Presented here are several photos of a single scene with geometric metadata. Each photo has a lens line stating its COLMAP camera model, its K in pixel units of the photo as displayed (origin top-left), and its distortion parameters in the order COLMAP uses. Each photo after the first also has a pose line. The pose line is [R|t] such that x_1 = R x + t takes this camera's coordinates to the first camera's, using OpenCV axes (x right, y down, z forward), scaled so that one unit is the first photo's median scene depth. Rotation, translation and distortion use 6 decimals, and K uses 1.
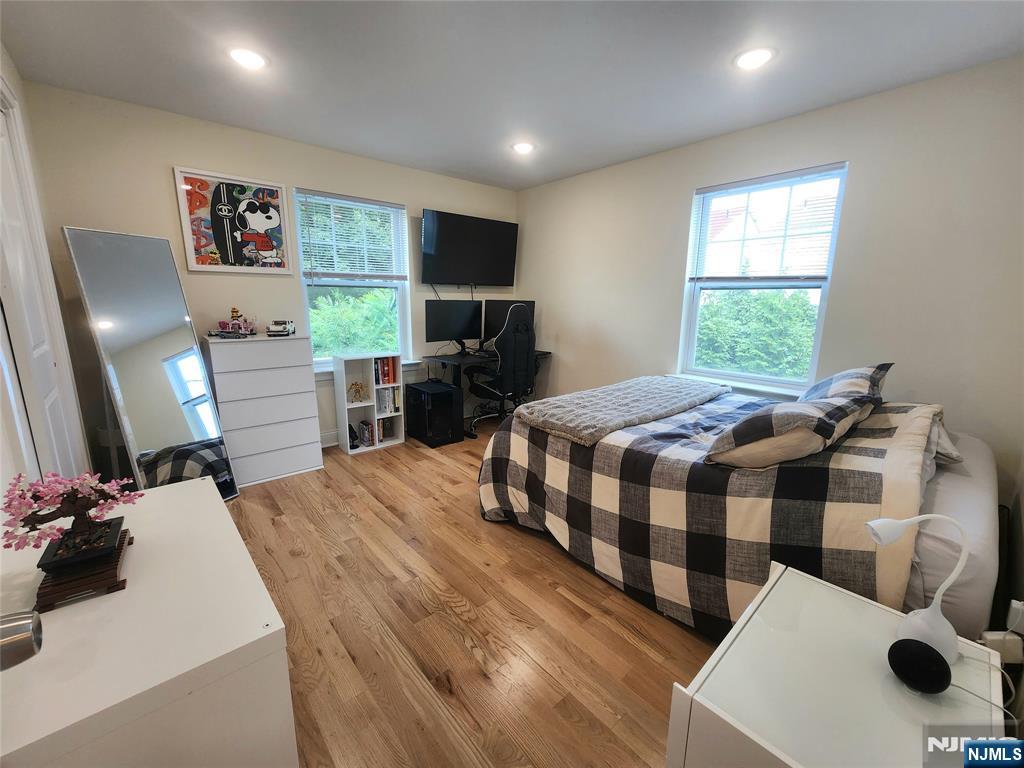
lens RADIAL K [[421.4, 0, 512.7], [0, 421.4, 385.2], [0, 0, 1]] dist [-0.001672, 0.000183]
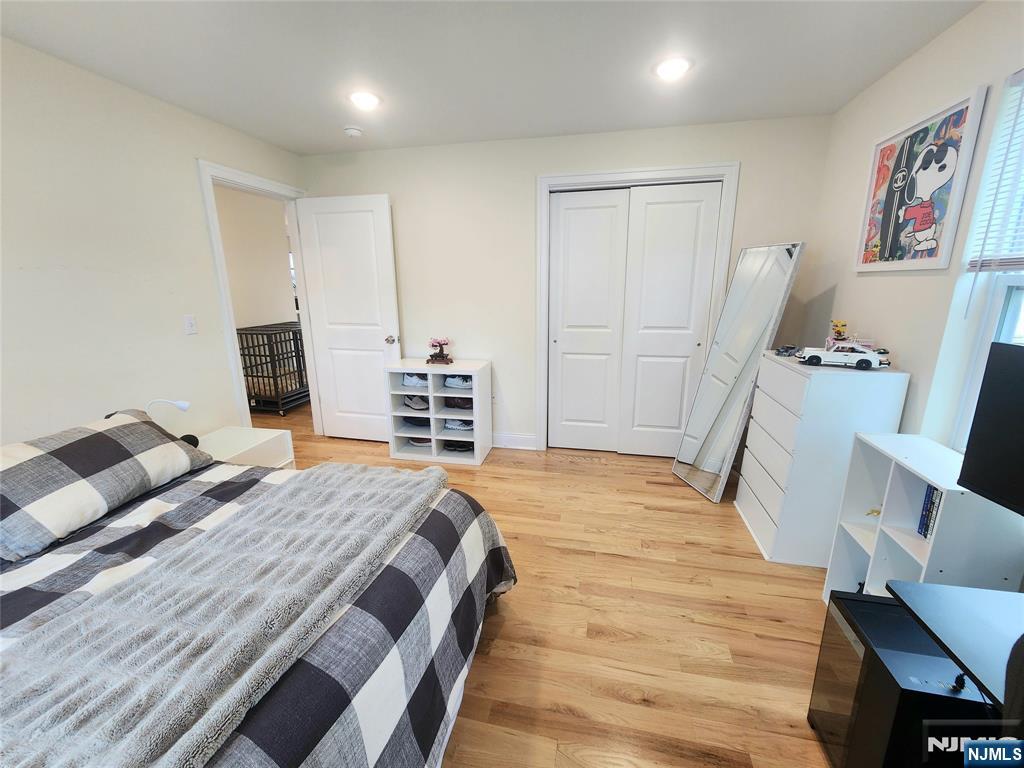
lens RADIAL K [[421.4, 0, 512.7], [0, 421.4, 385.2], [0, 0, 1]] dist [-0.001672, 0.000183]
pose [[-0.804011, 0.139051, -0.578127, 0.243852], [-0.117568, 0.915903, 0.383796, -0.289121], [0.582875, 0.376546, -0.720048, 1.207914]]
